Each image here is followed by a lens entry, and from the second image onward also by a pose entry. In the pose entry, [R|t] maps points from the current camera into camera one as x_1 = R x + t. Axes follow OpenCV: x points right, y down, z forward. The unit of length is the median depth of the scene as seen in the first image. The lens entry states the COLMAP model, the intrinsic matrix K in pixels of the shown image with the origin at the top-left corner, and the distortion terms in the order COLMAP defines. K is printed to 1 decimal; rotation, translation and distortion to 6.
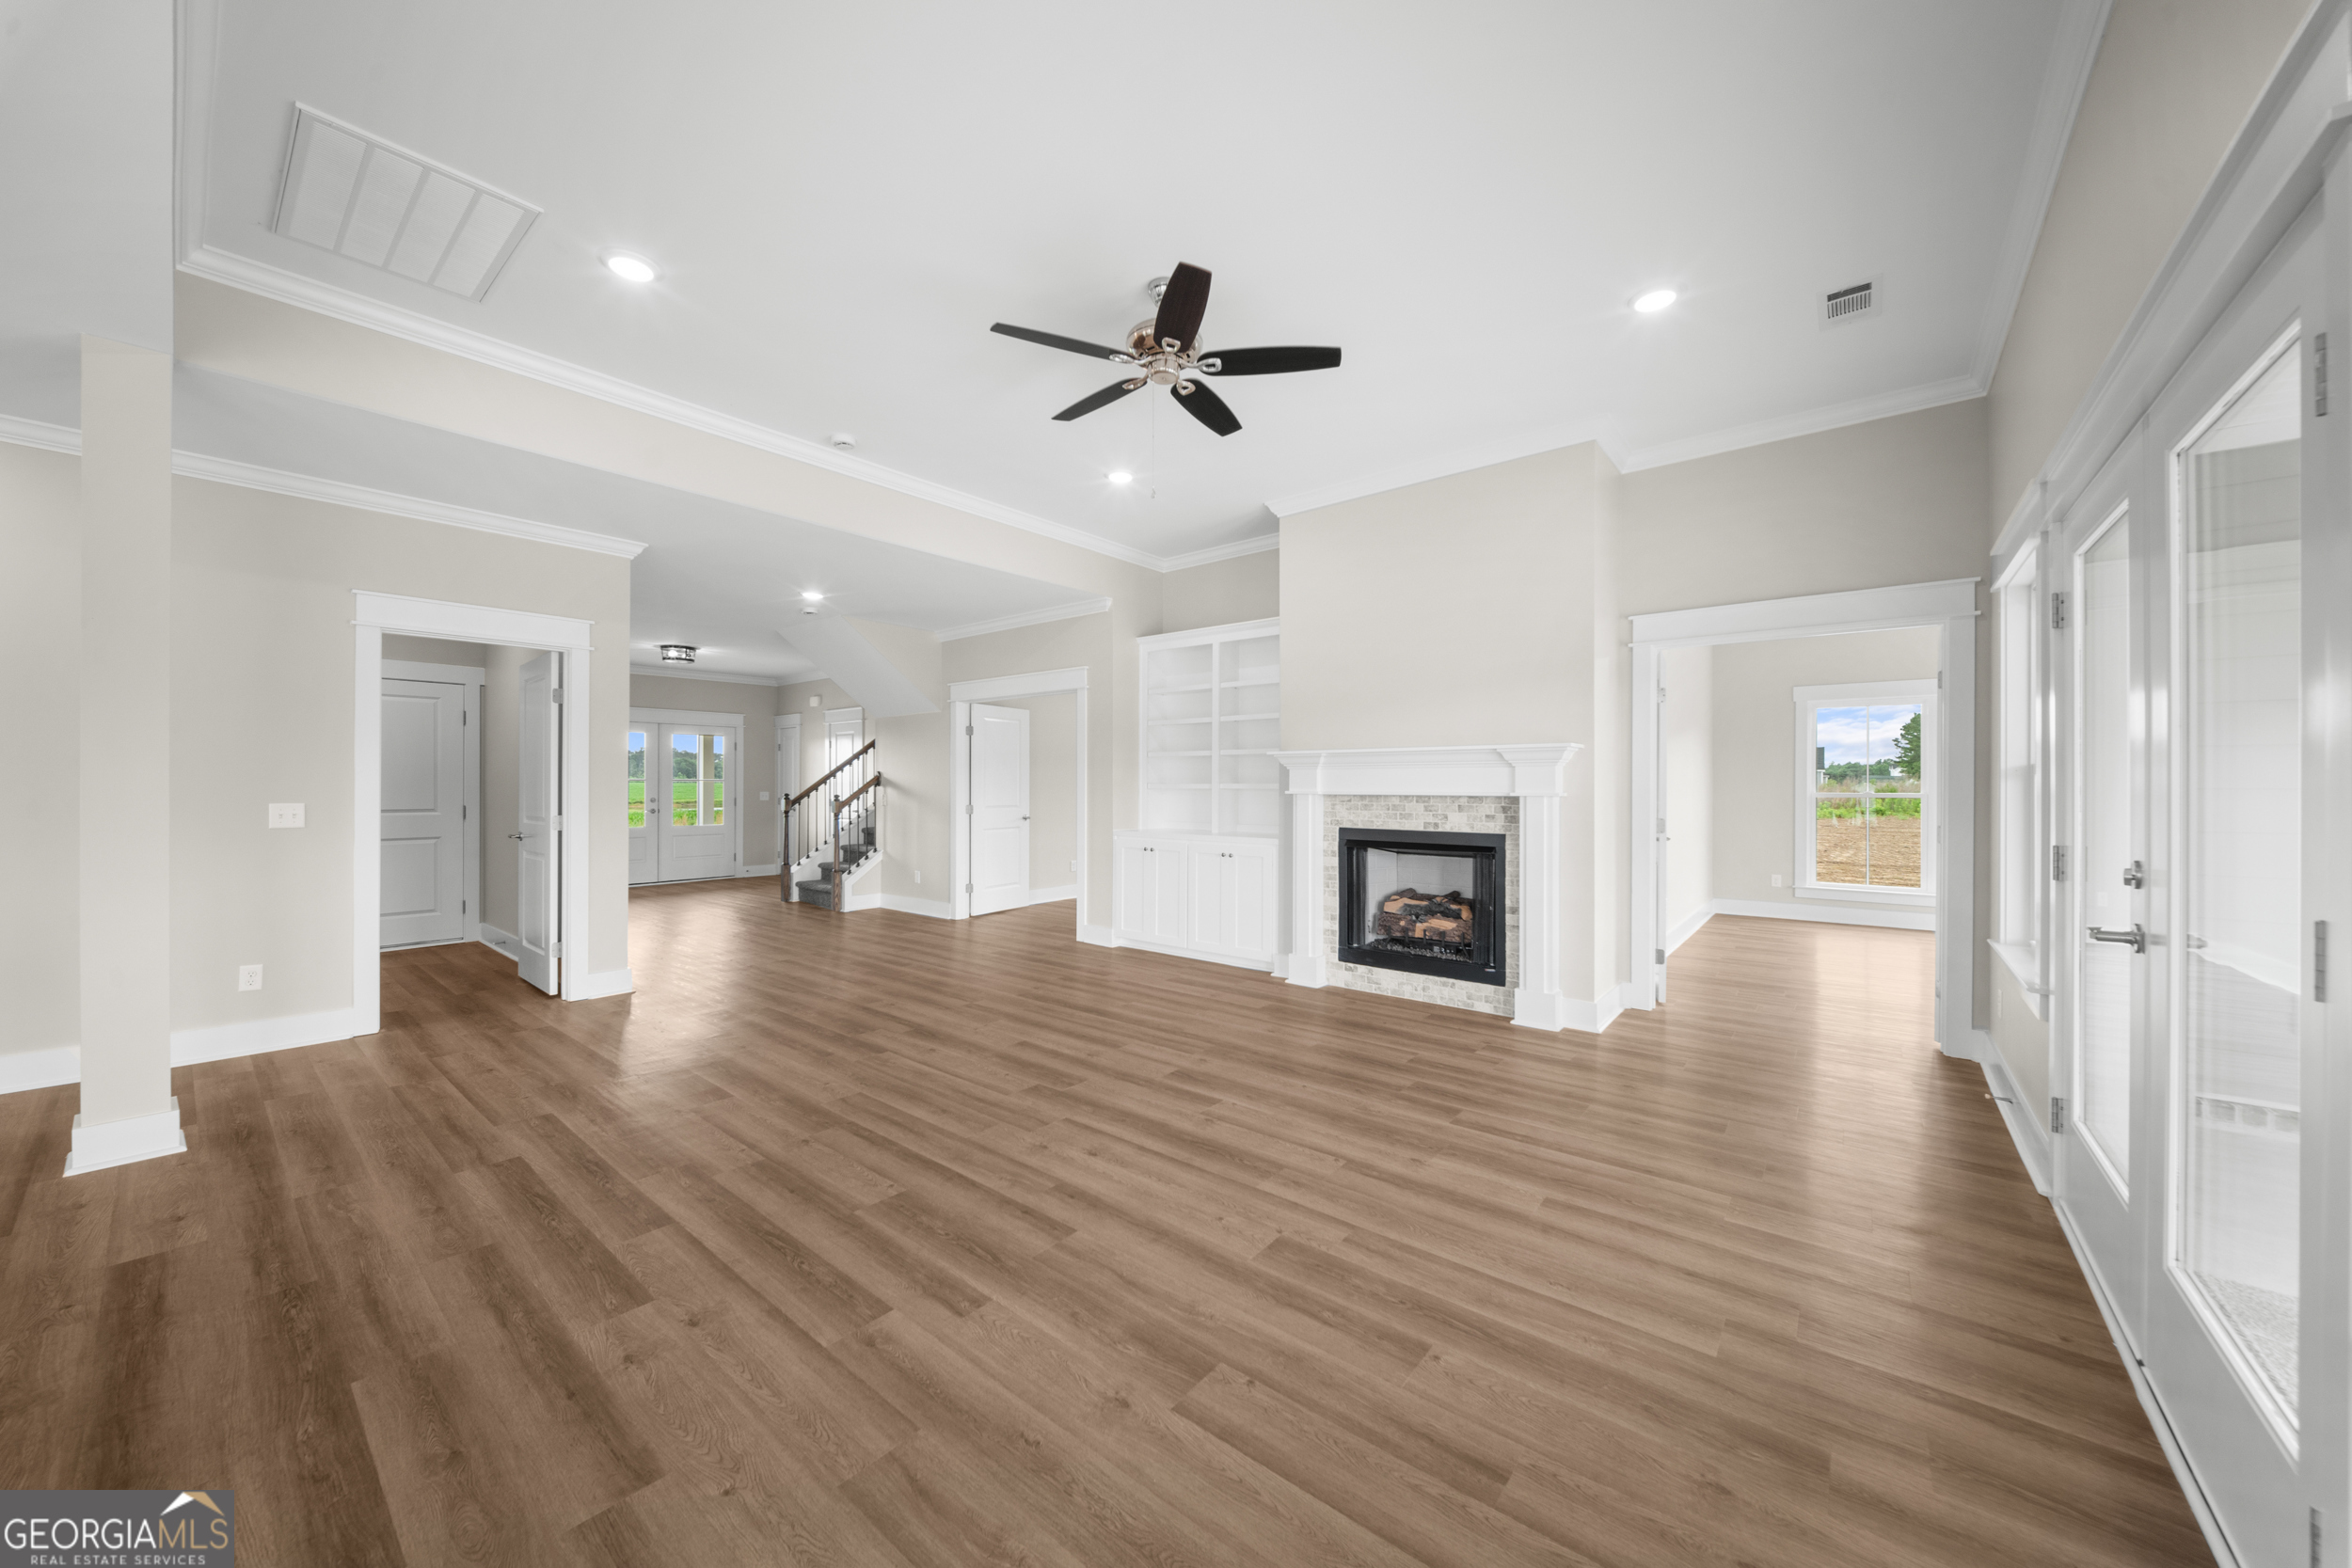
lens RADIAL K [[840.2, 0, 1181.9], [0, 840.2, 796.8], [0, 0, 1]] dist [-0.001255, -0.001306]
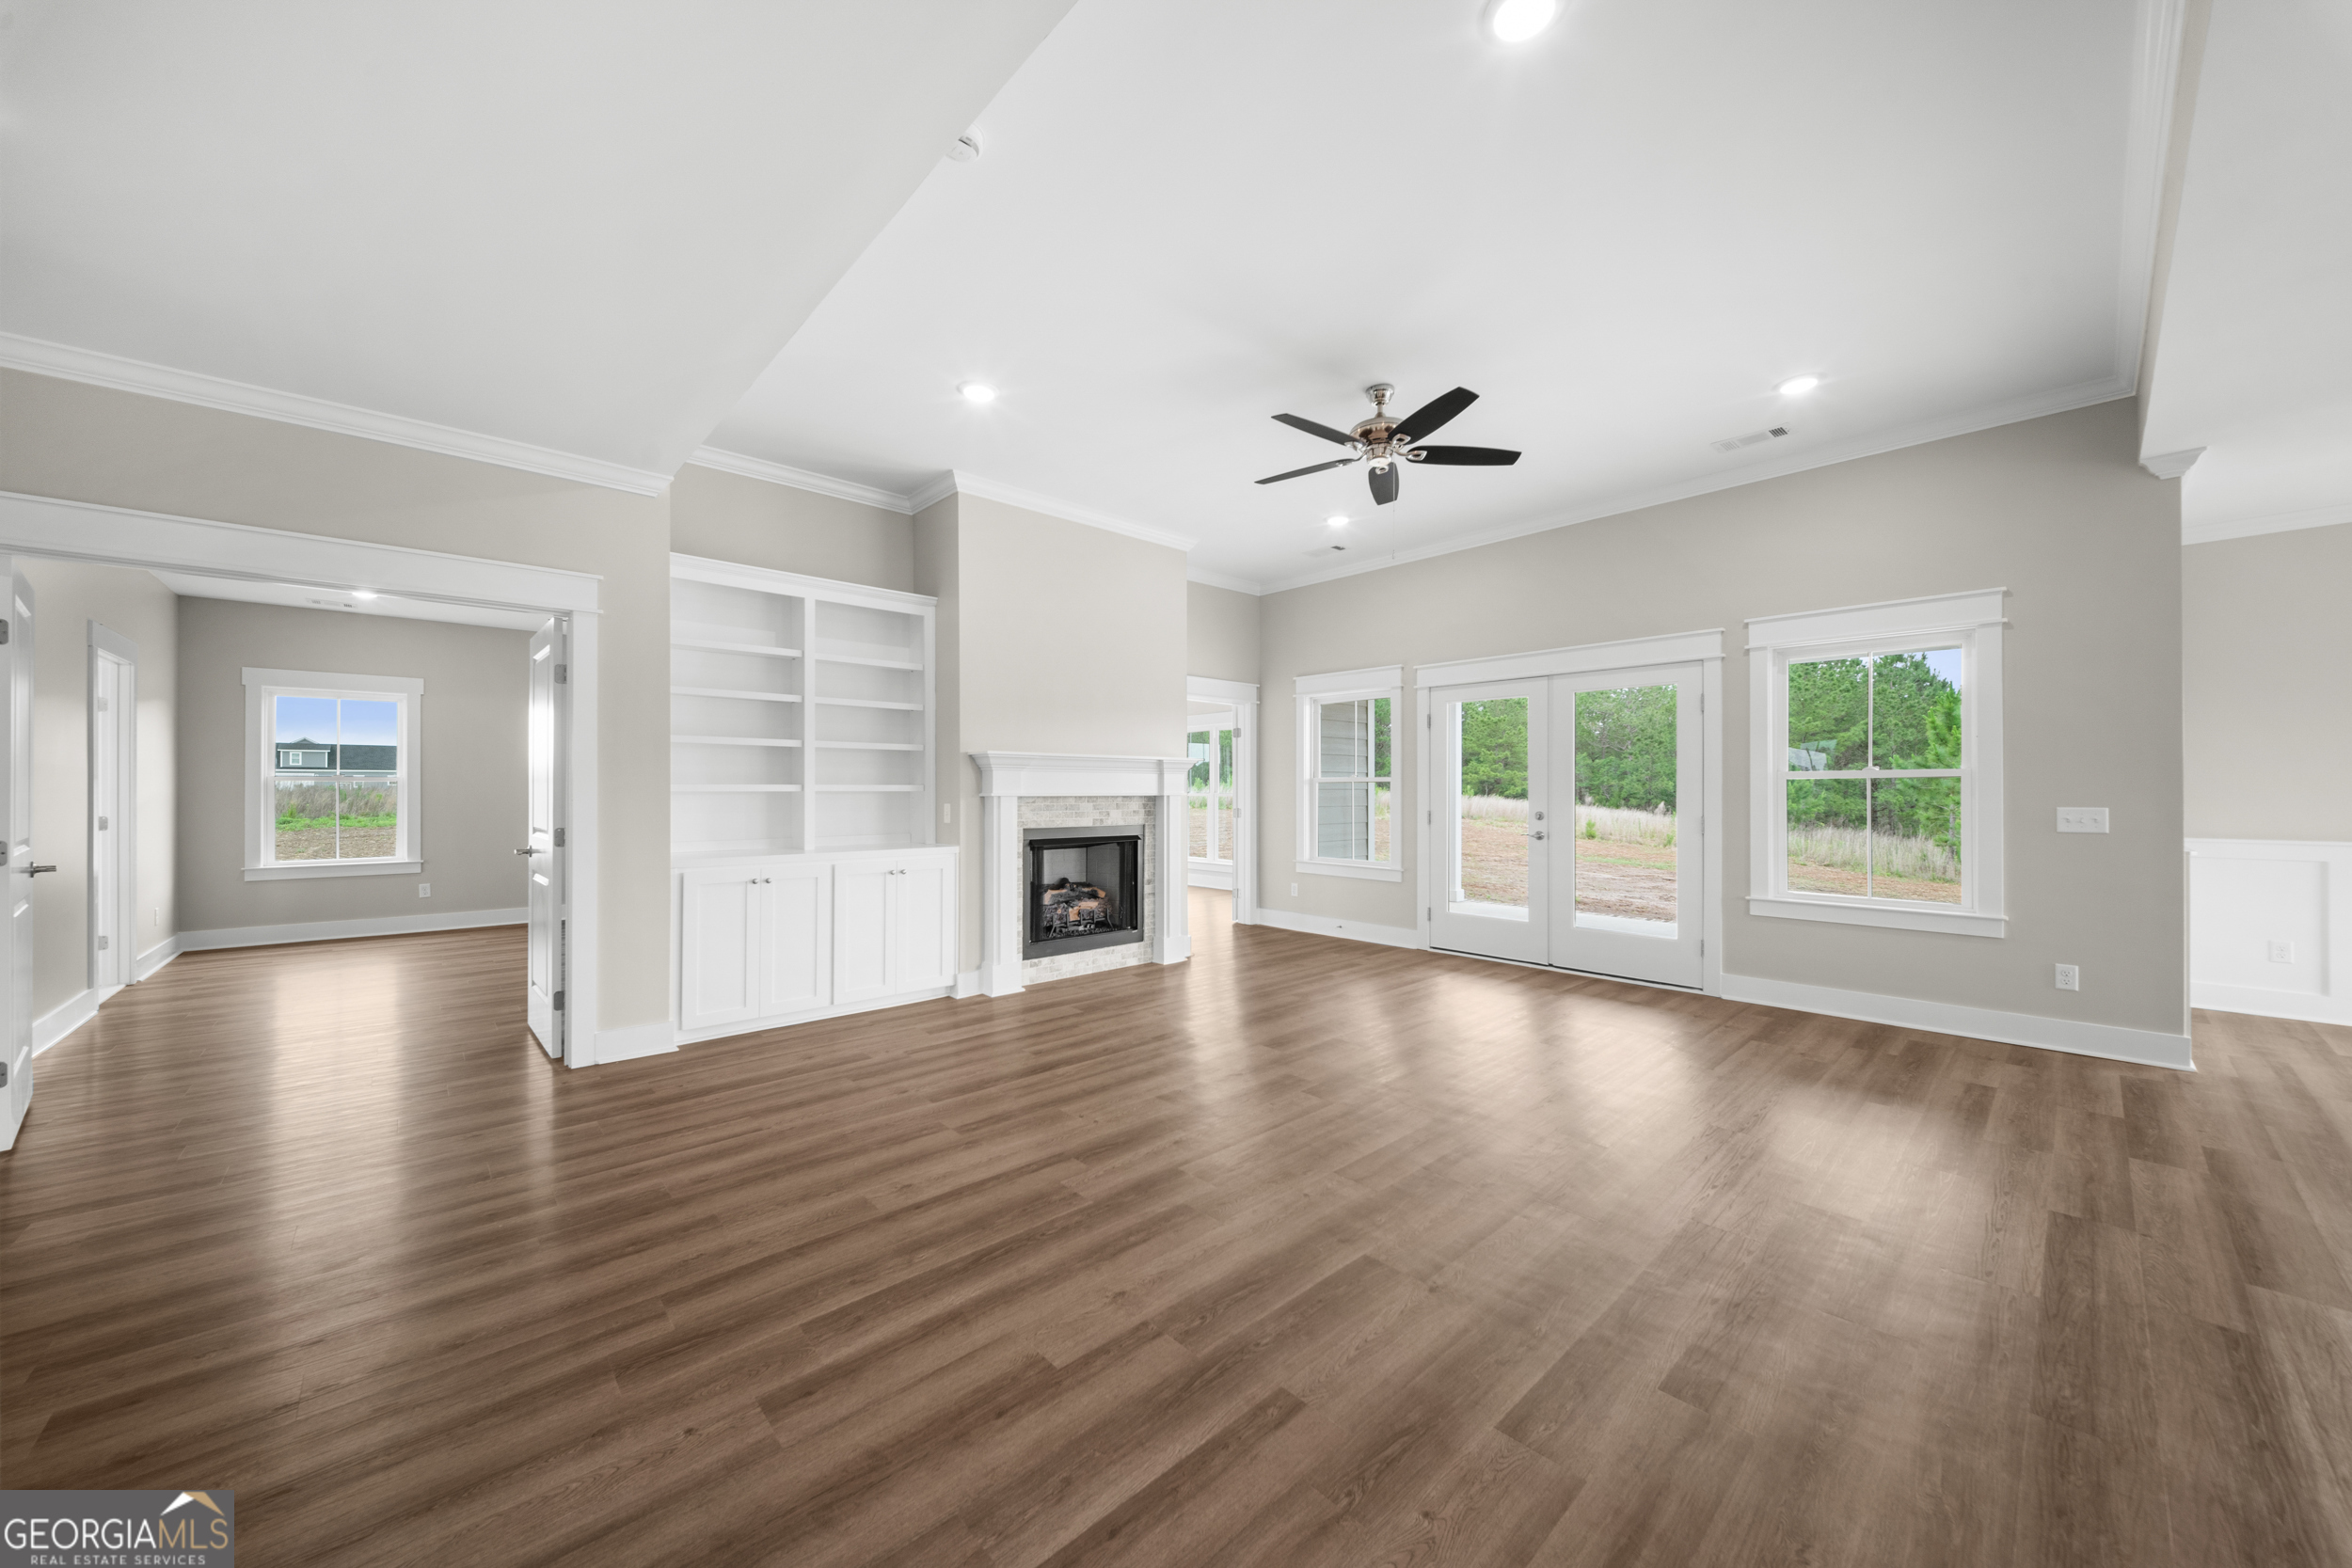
lens RADIAL K [[840.2, 0, 1161.7], [0, 840.2, 787.4], [0, 0, 1]] dist [-0.001255, -0.001306]
pose [[0.129339, 0.001963, 0.991598, -0.854092], [0.010009, 0.999945, -0.003285, -0.008755], [-0.991550, 0.010349, 0.129312, 0.752472]]
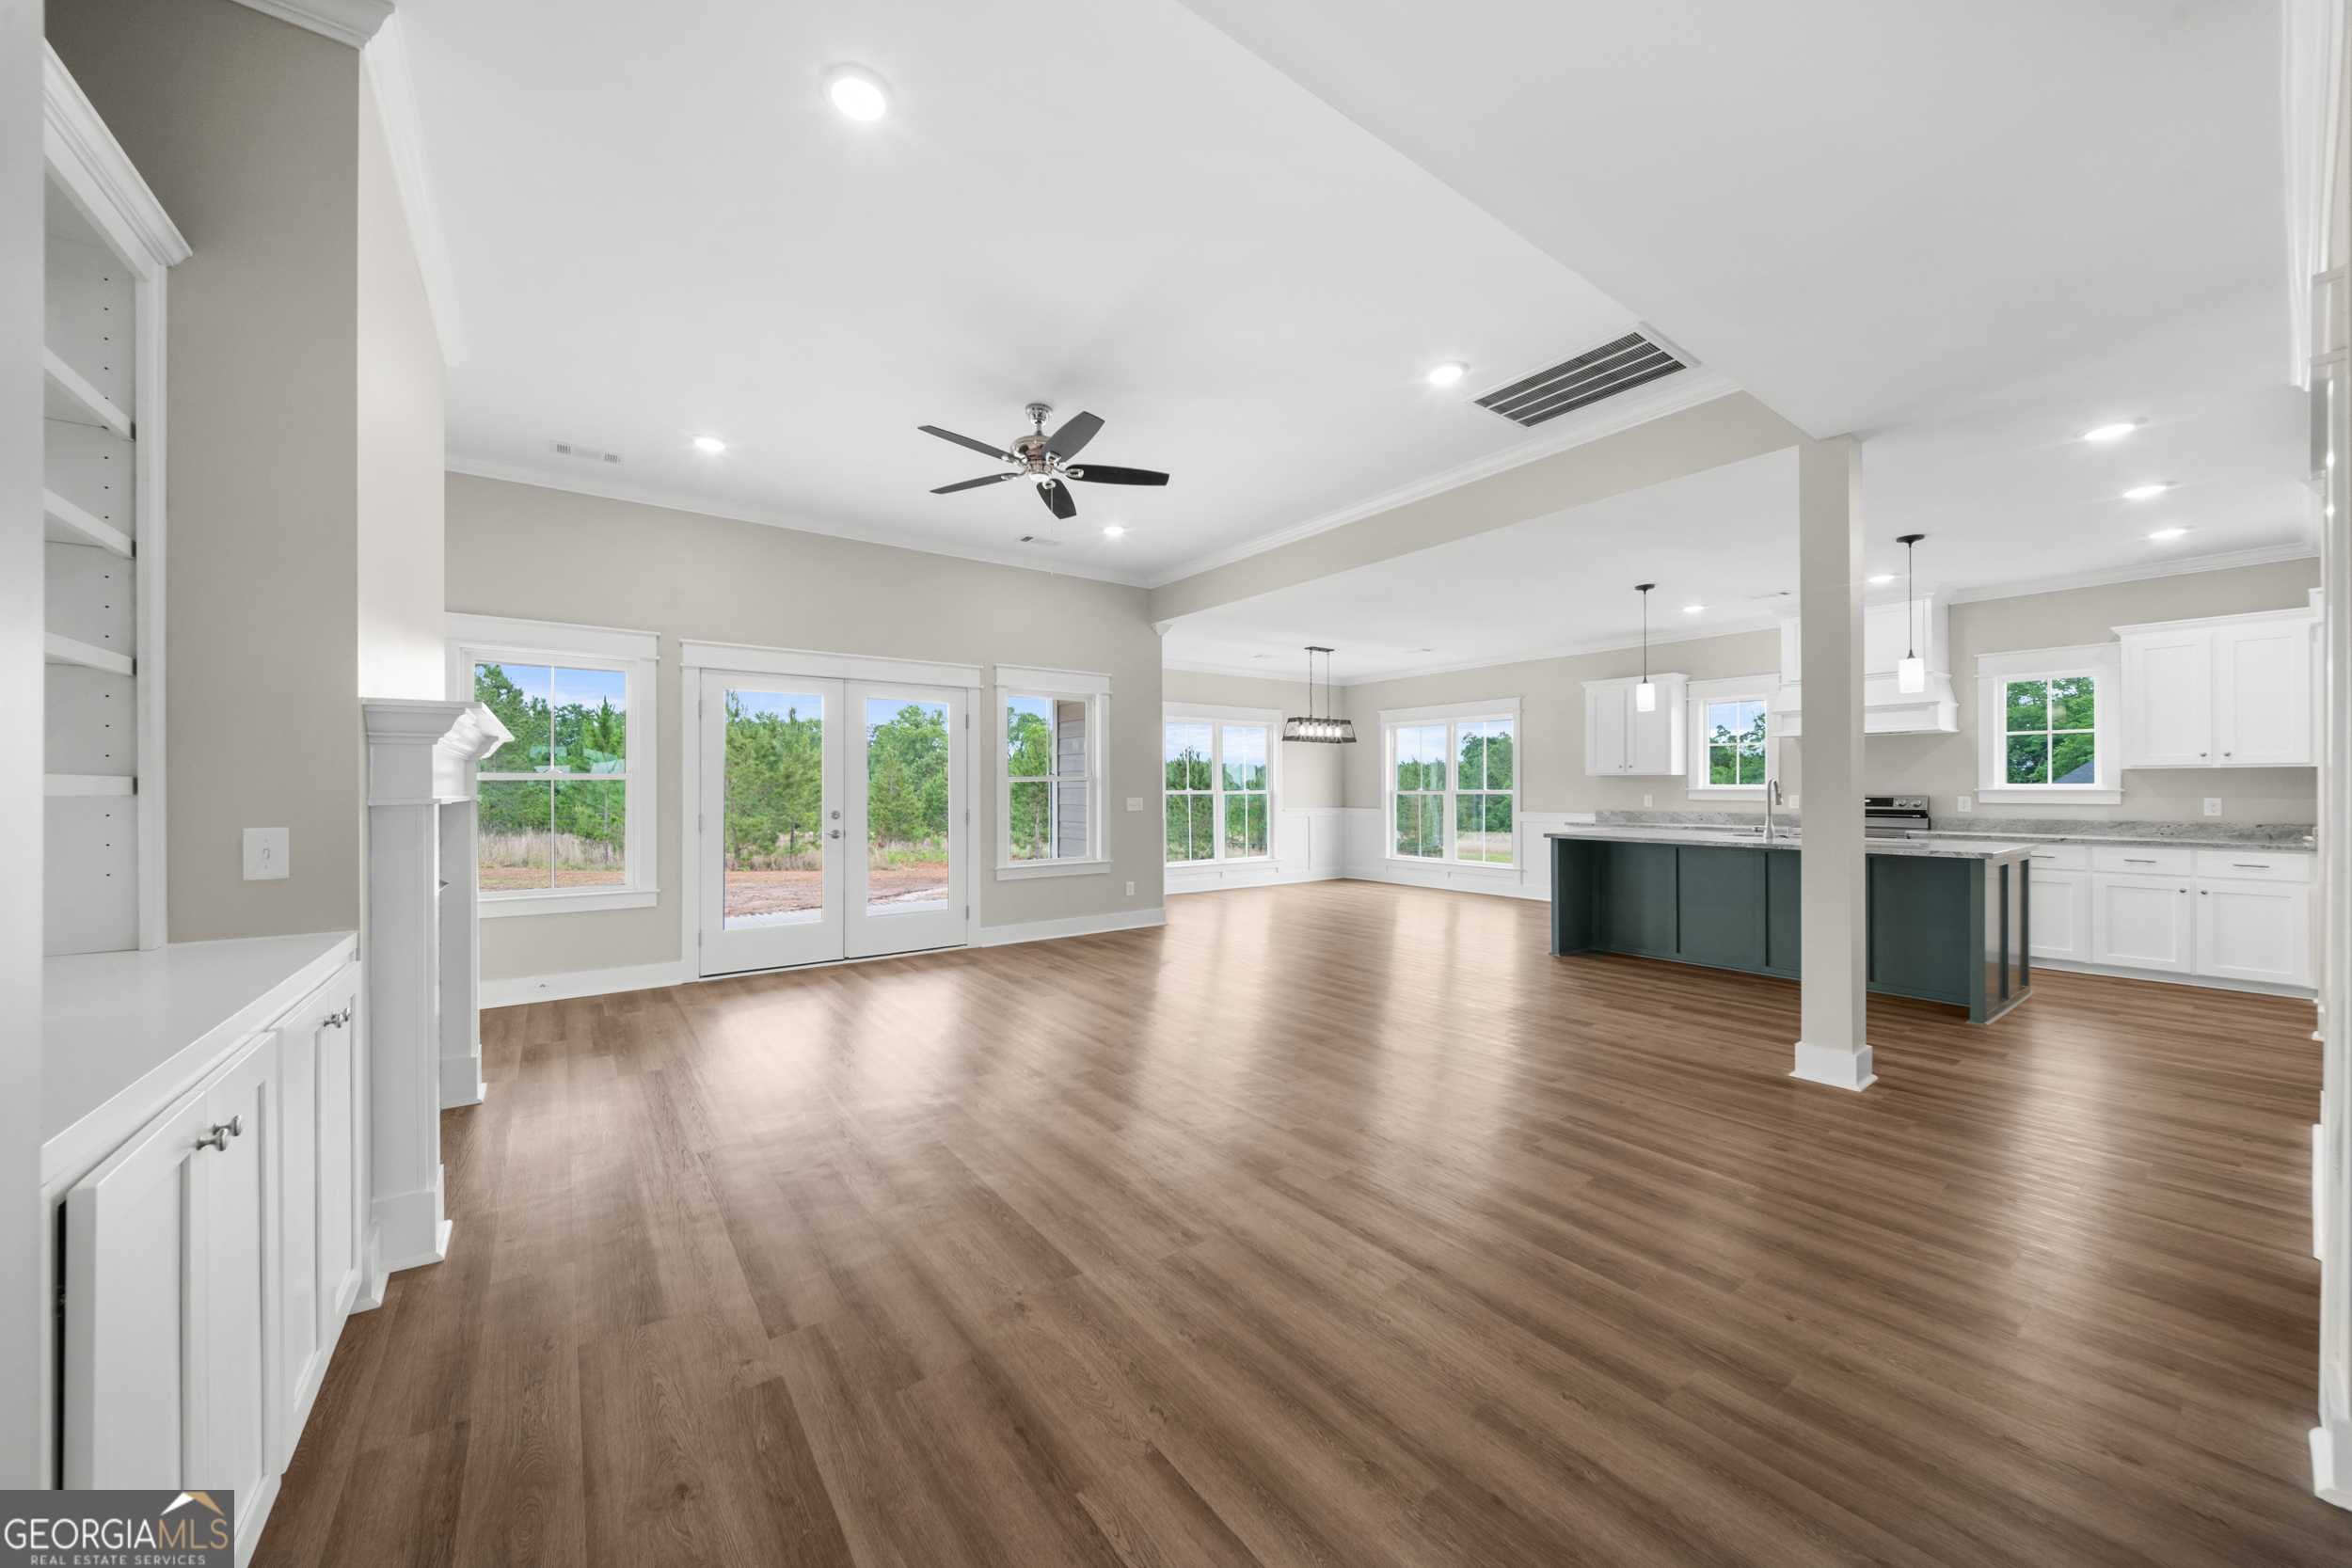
lens RADIAL K [[840.2, 0, 1167.7], [0, 840.2, 787.4], [0, 0, 1]] dist [-0.001255, -0.001306]
pose [[-0.972932, 0.001966, 0.231084, -0.347643], [0.003983, 0.999958, 0.008261, -0.015162], [-0.231058, 0.008958, -0.972899, 1.445888]]
